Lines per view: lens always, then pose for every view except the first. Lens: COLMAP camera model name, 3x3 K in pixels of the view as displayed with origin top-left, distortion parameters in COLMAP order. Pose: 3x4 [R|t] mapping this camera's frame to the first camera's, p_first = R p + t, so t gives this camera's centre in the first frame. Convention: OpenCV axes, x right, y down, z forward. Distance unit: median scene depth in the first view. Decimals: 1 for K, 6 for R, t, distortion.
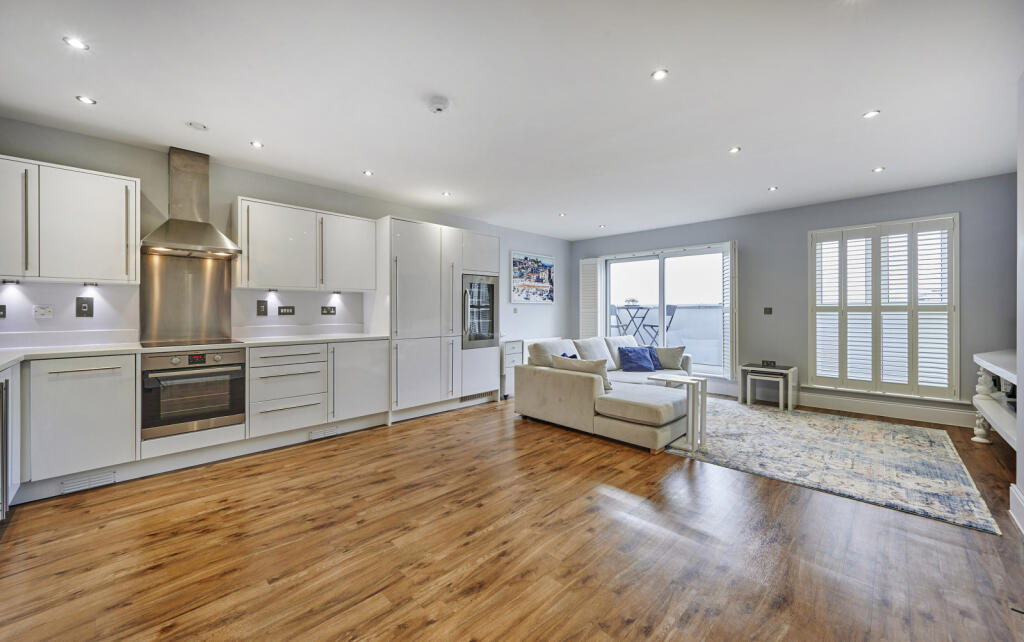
lens RADIAL K [[385.5, 0, 509.2], [0, 385.5, 310.5], [0, 0, 1]] dist [-0.002856, 0.000028]
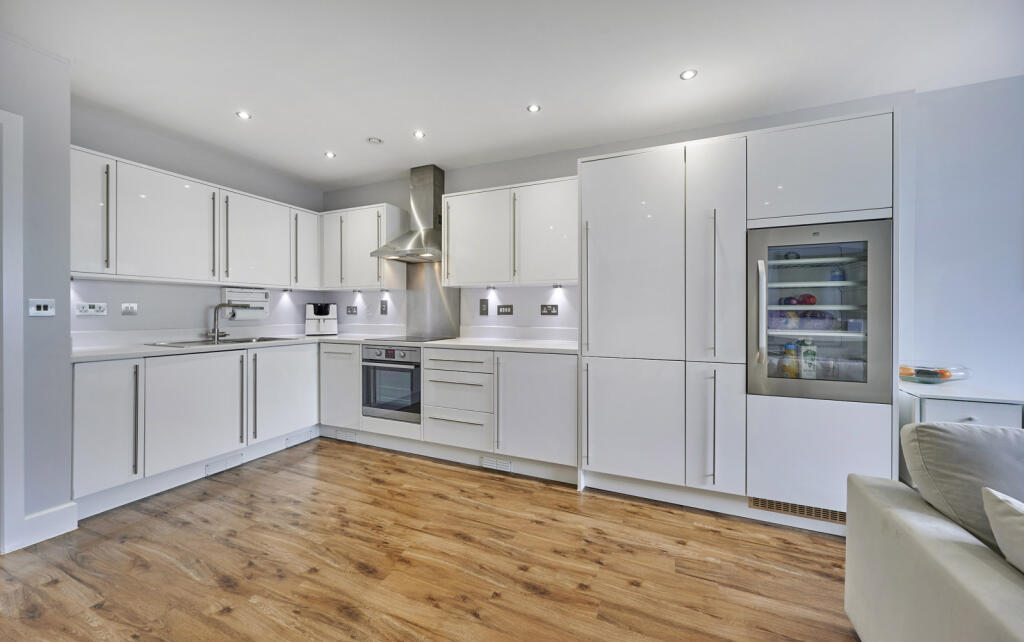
lens RADIAL K [[385.5, 0, 454.0], [0, 385.5, 312.6], [0, 0, 1]] dist [-0.002856, 0.000028]
pose [[0.353577, 0.004561, -0.935394, 0.233487], [-0.000554, 0.999989, 0.004666, 0.002690], [0.935405, -0.001132, 0.353575, 0.648871]]
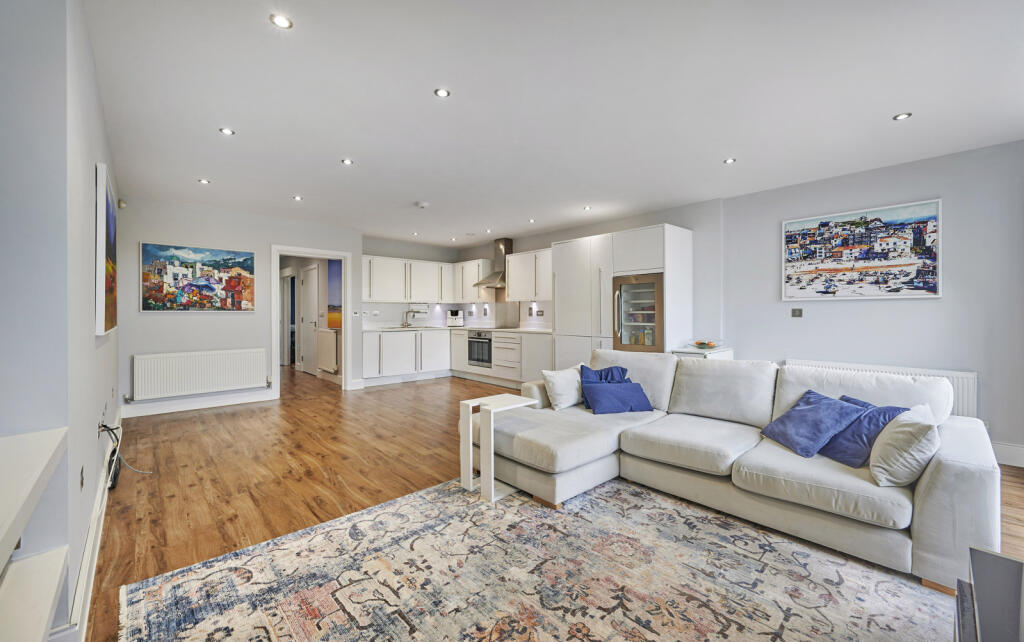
lens RADIAL K [[324.1, 0, 482.9], [0, 324.1, 315.0], [0, 0, 1]] dist [0.000060, -0.000046]
pose [[0.024167, 0.005474, -0.999693, 0.915605], [0.001938, 0.999983, 0.005522, -0.000272], [0.999706, -0.002071, 0.024156, 0.808217]]
